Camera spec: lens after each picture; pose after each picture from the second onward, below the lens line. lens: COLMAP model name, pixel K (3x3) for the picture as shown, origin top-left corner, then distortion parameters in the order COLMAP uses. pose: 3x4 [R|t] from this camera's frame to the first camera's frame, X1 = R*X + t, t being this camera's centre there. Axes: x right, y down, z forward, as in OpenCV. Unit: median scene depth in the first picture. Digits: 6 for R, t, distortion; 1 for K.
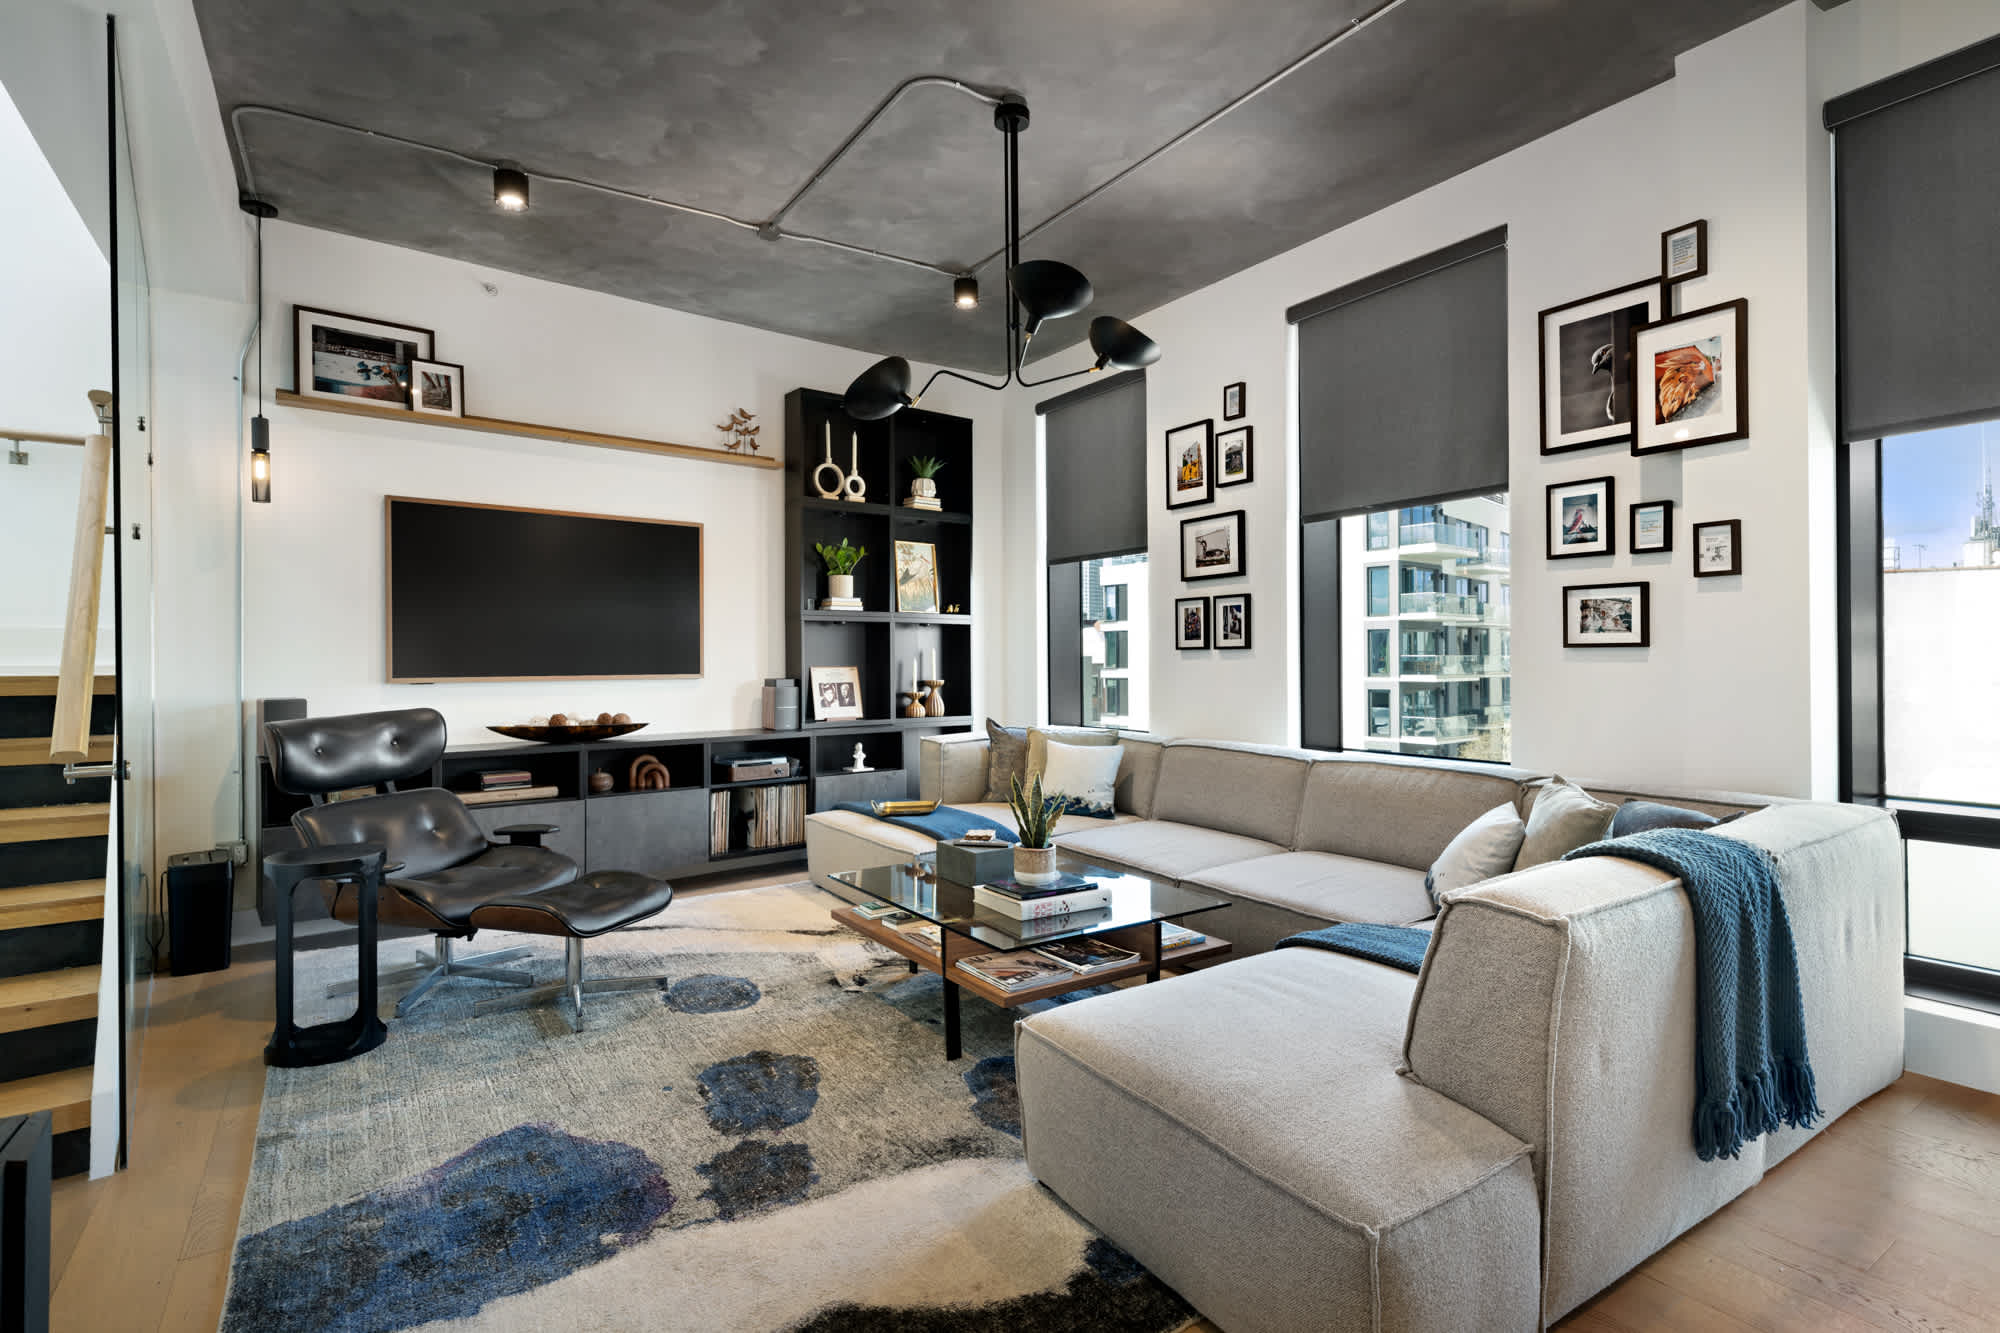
lens RADIAL K [[964.0, 0, 1007.0], [0, 964.0, 660.6], [0, 0, 1]] dist [0.001496, -0.001147]
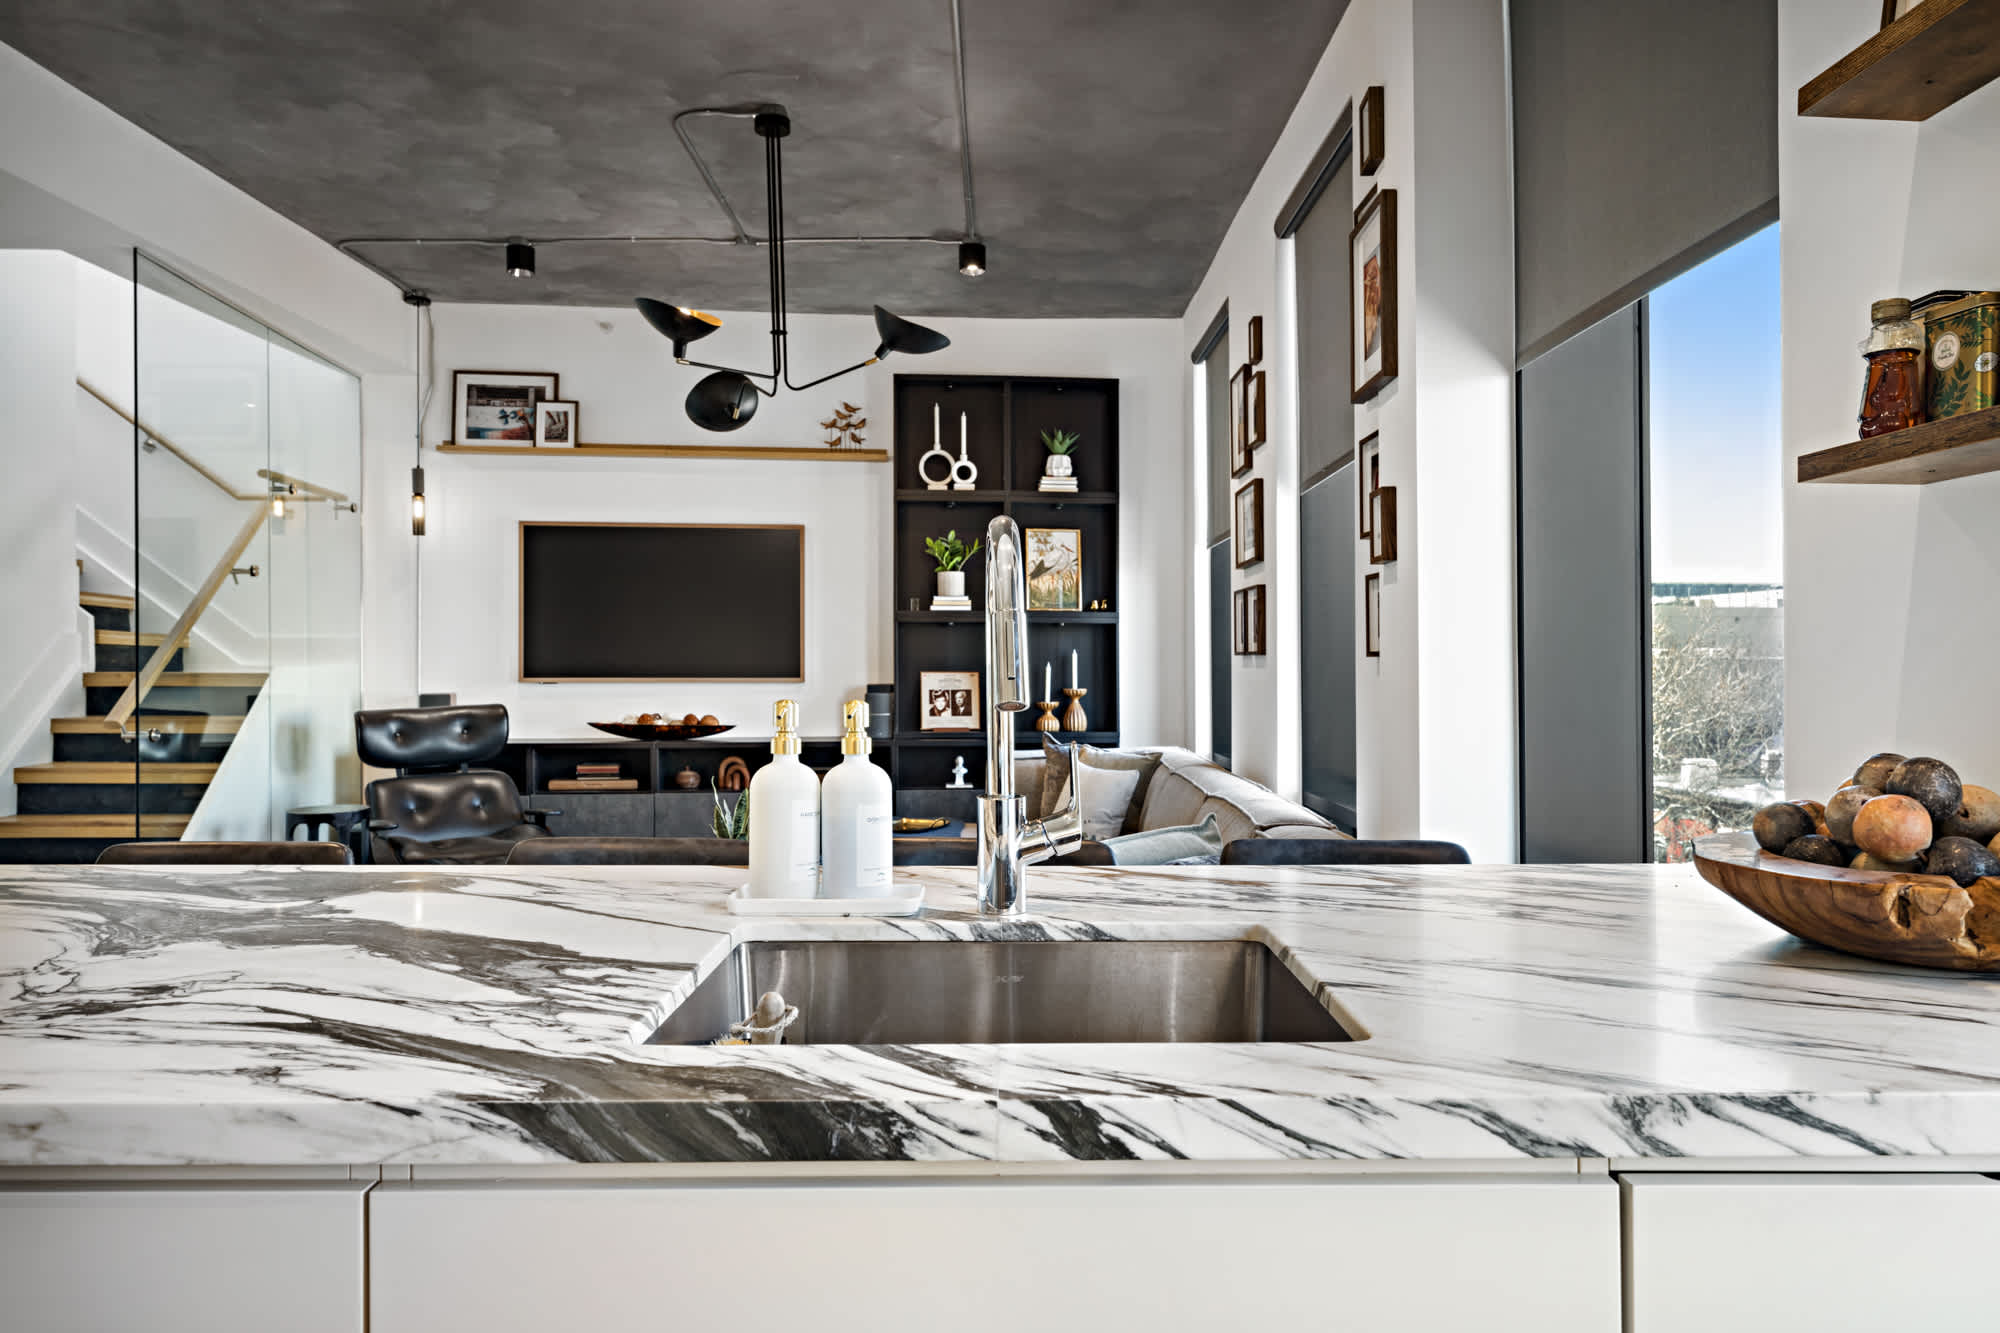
lens RADIAL K [[1296.3, 0, 1017.6], [0, 1296.3, 659.9], [0, 0, 1]] dist [0.010056, -0.012438]
pose [[0.844562, 0.004043, -0.535442, 0.672077], [-0.004912, 0.999988, -0.000196, -0.006647], [0.535435, 0.002796, 0.844572, 0.000551]]
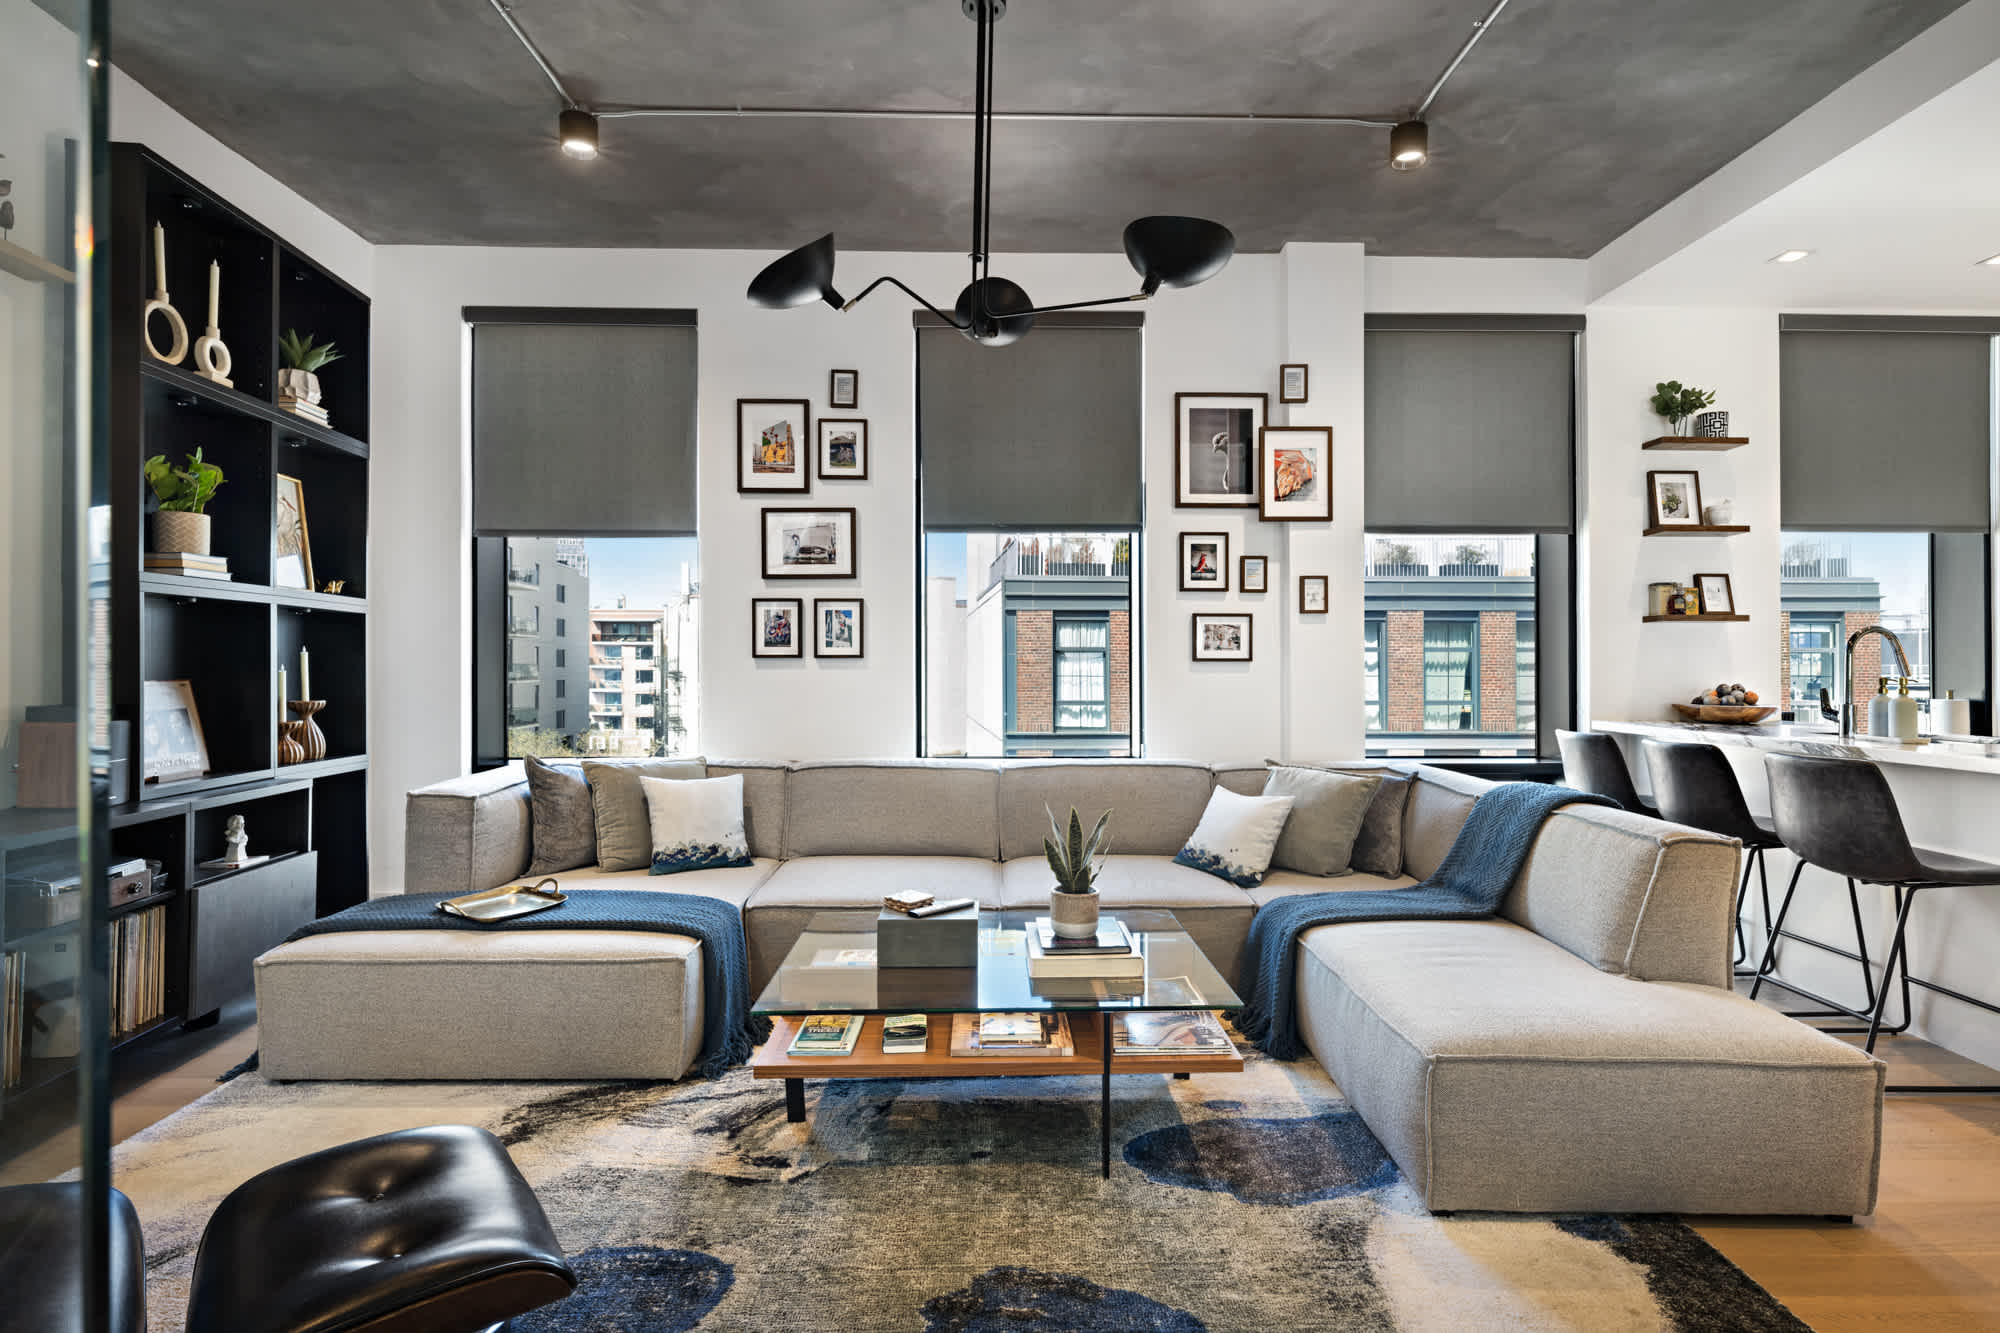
lens RADIAL K [[964.0, 0, 1000.3], [0, 964.0, 662.4], [0, 0, 1]] dist [0.001496, -0.001147]
pose [[0.543849, 0.008446, 0.839141, -0.474268], [-0.002813, 0.999962, -0.008242, -0.000748], [-0.839178, 0.002122, 0.543852, 0.393760]]
